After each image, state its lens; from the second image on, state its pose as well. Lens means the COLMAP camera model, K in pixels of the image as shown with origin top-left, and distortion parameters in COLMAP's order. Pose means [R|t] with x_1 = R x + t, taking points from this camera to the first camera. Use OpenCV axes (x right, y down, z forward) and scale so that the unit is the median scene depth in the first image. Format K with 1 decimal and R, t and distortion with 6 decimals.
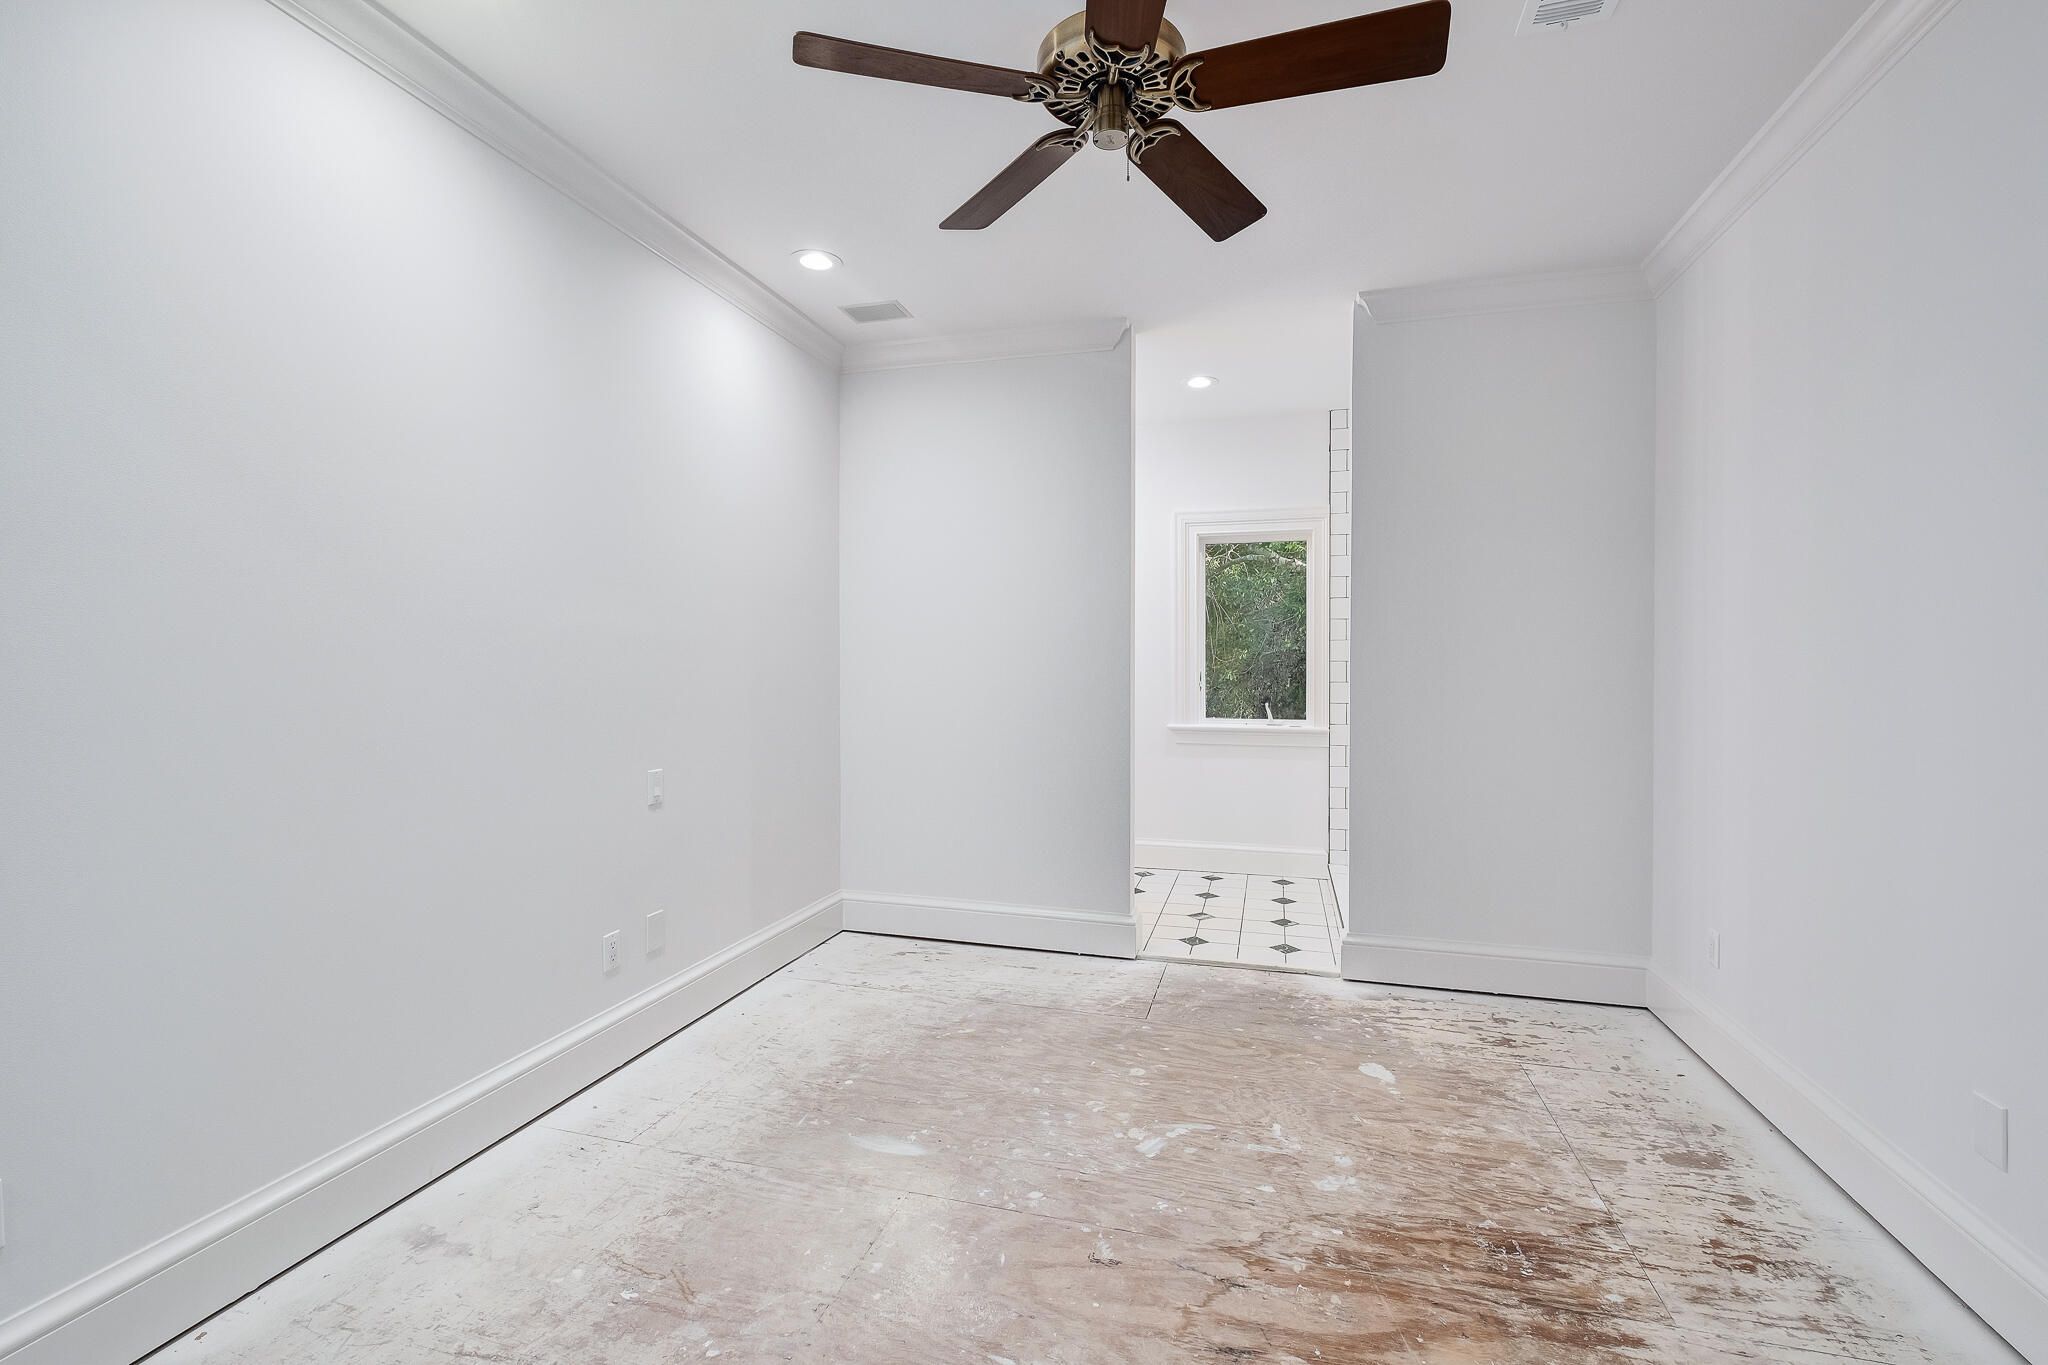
lens RADIAL K [[888.6, 0, 1034.0], [0, 888.6, 647.7], [0, 0, 1]] dist [-0.012569, -0.002974]
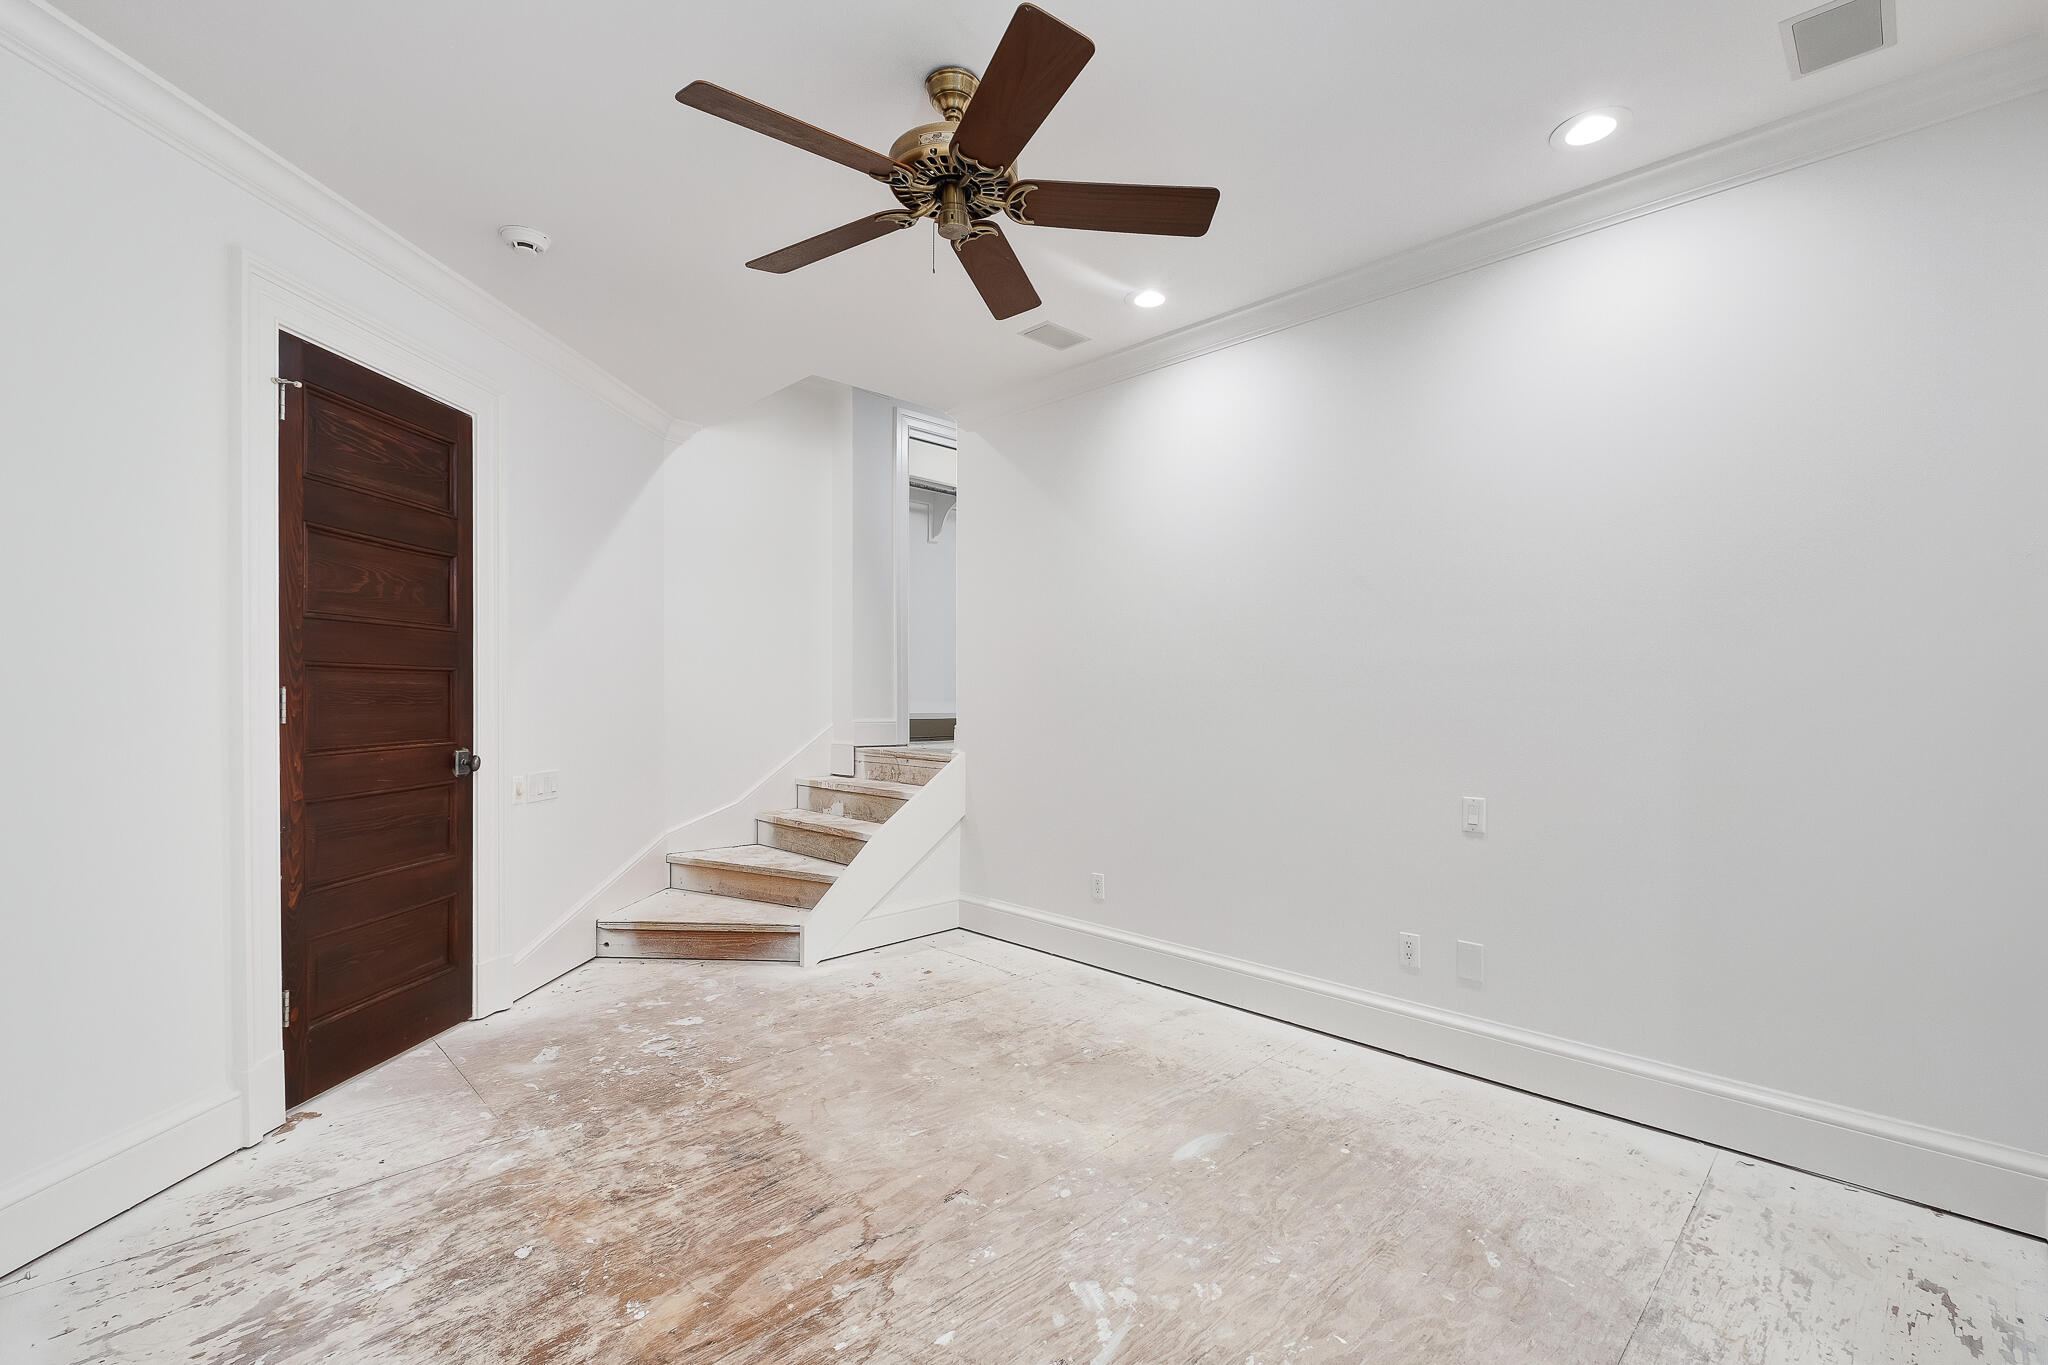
lens RADIAL K [[888.6, 0, 1026.3], [0, 888.6, 690.1], [0, 0, 1]] dist [-0.012569, -0.002974]
pose [[-0.496283, -0.000248, -0.868161, 1.018585], [0.008072, 0.999955, -0.004900, 0.031627], [0.868123, -0.009440, -0.496259, 1.620919]]
